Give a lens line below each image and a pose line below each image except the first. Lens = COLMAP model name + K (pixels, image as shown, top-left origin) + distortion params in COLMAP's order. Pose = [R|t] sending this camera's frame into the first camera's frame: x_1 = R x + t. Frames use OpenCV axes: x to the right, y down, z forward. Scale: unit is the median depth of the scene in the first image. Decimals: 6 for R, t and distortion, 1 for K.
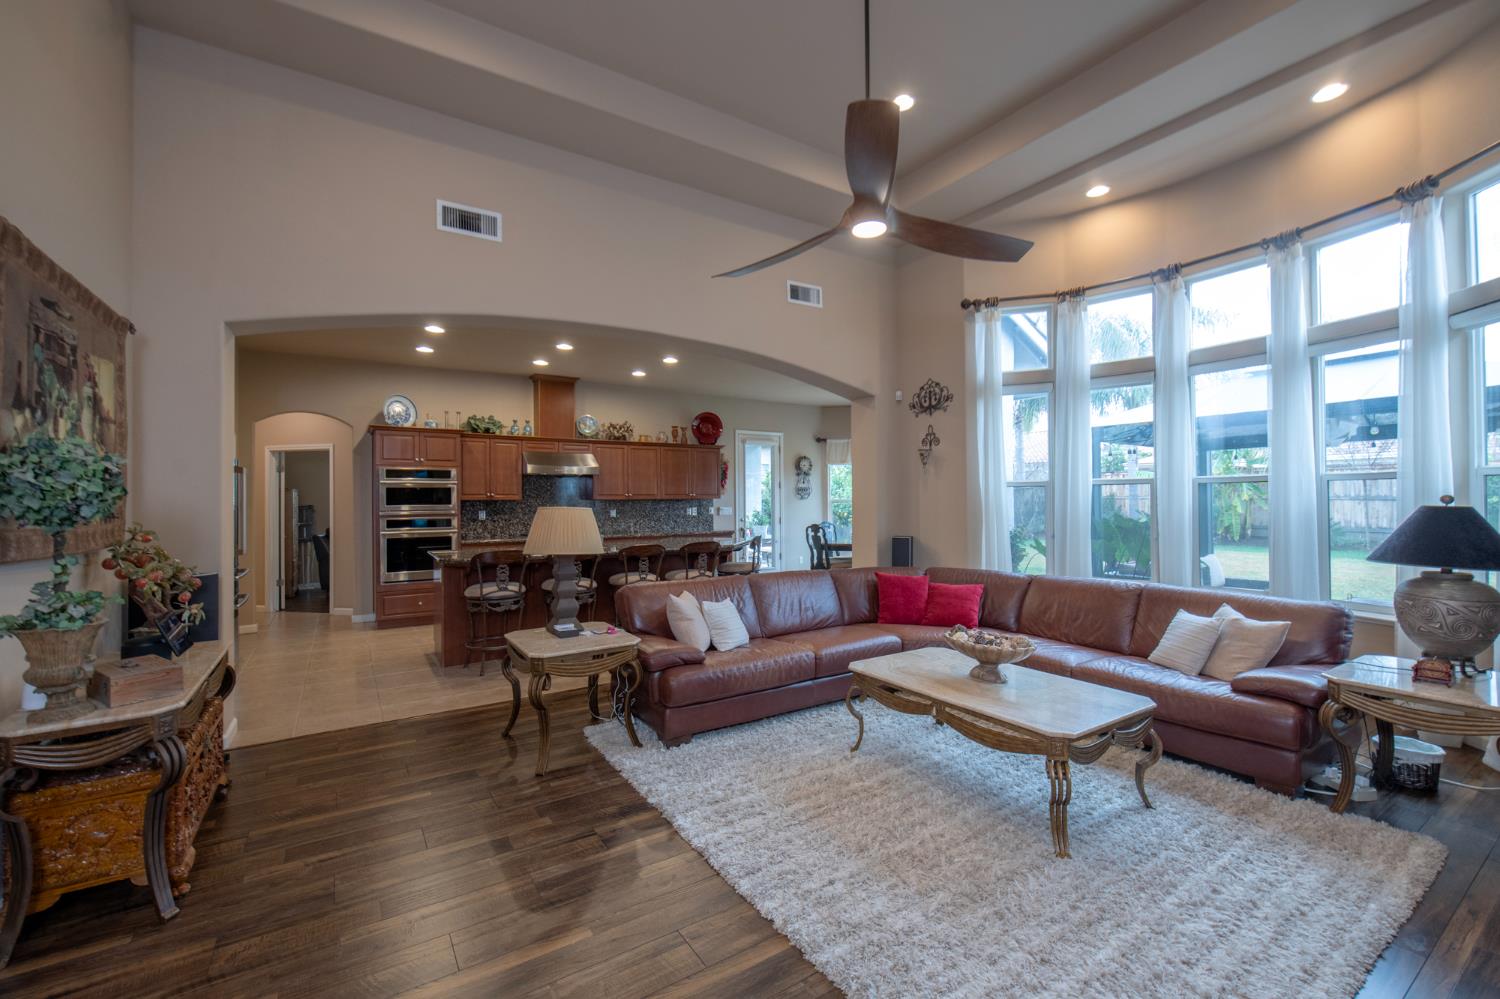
lens RADIAL K [[626.3, 0, 752.7], [0, 626.3, 497.5], [0, 0, 1]] dist [-0.004375, -0.000680]
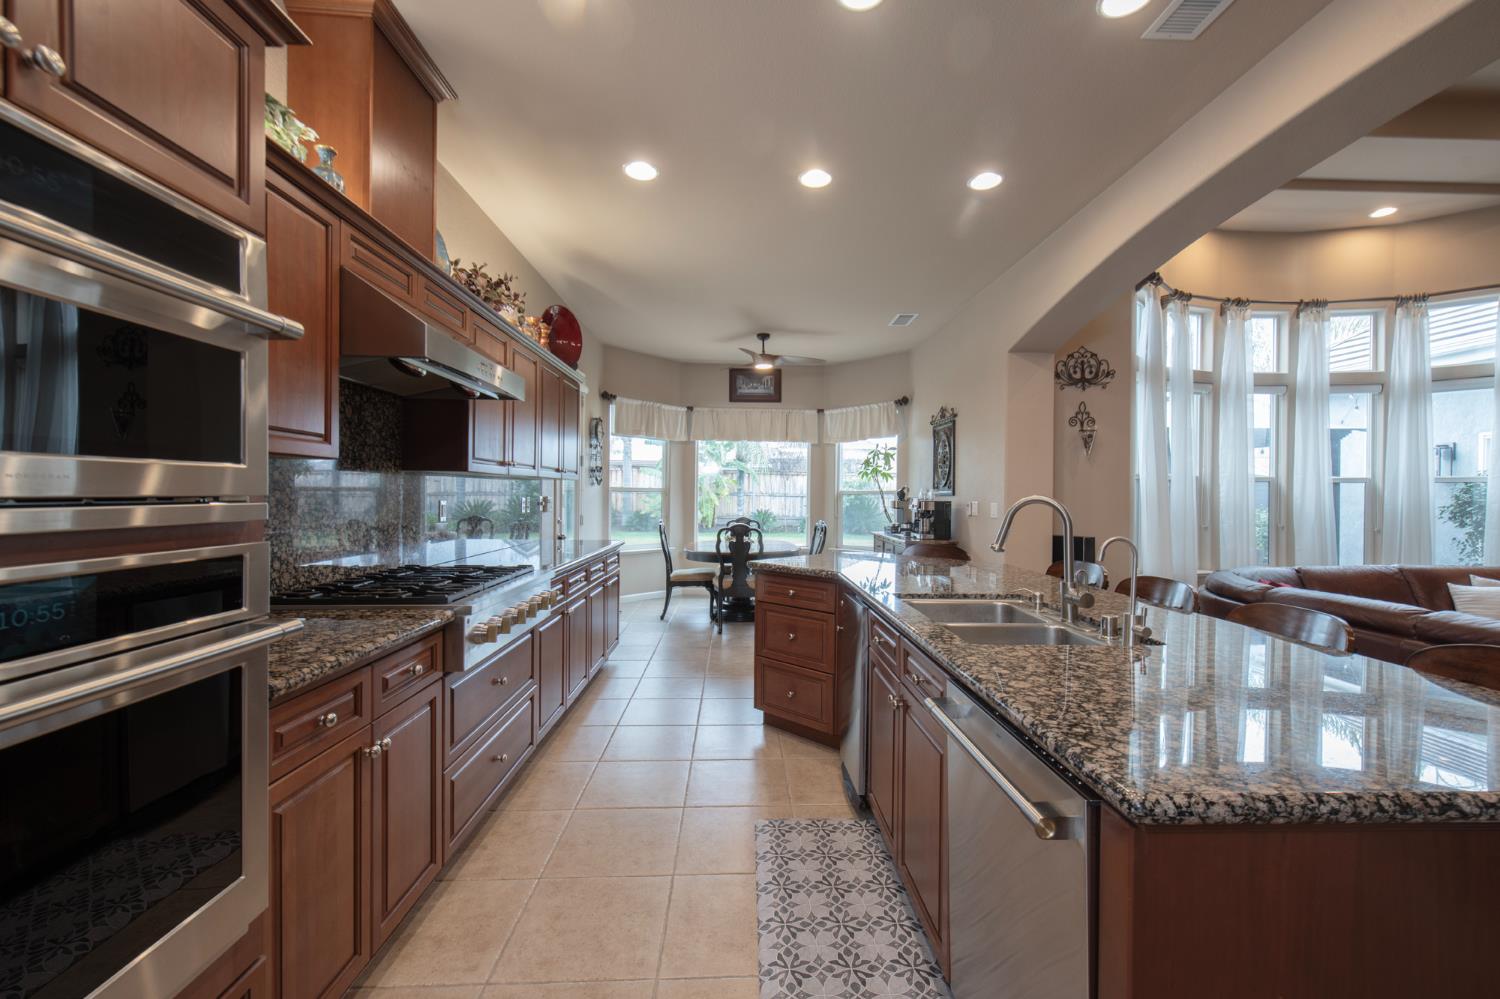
lens RADIAL K [[609.7, 0, 764.9], [0, 609.7, 498.7], [0, 0, 1]] dist [0.007295, -0.000154]
pose [[0.505793, 0.007160, 0.862625, -0.674575], [-0.018109, 0.999833, 0.002319, 0.021626], [-0.862465, -0.016795, 0.505838, 1.002203]]
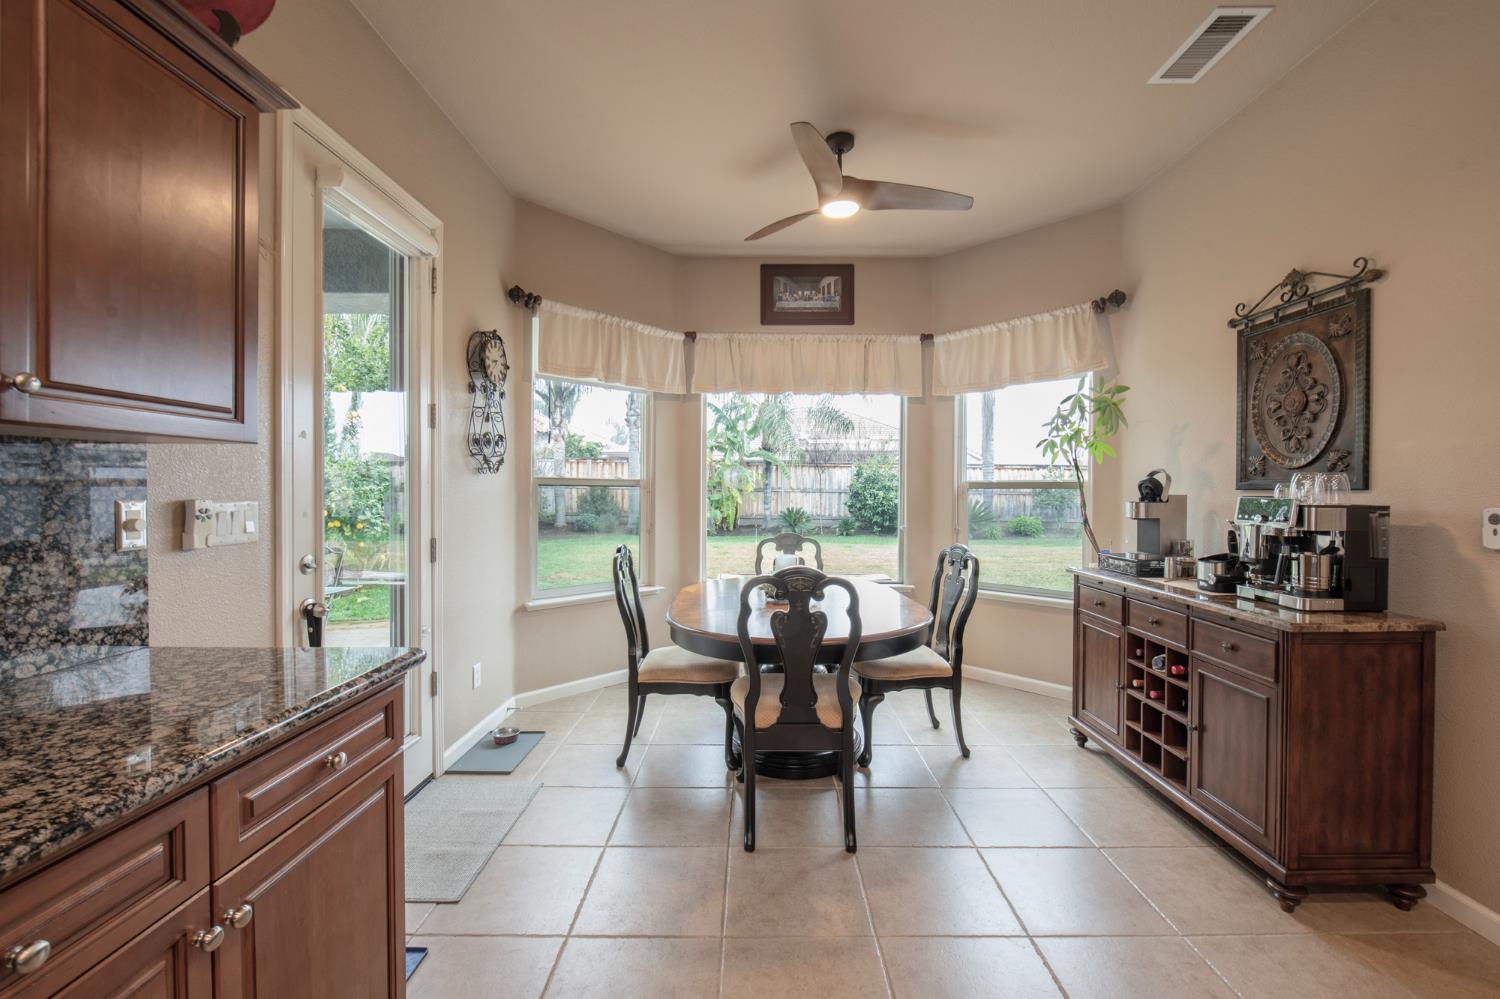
lens RADIAL K [[615.6, 0, 763.0], [0, 615.6, 496.5], [0, 0, 1]] dist [0.000014, -0.000151]
pose [[0.540380, 0.001627, 0.841419, -0.180407], [-0.012813, 0.999898, 0.006296, 0.019536], [-0.841323, -0.014183, 0.540346, 1.346741]]
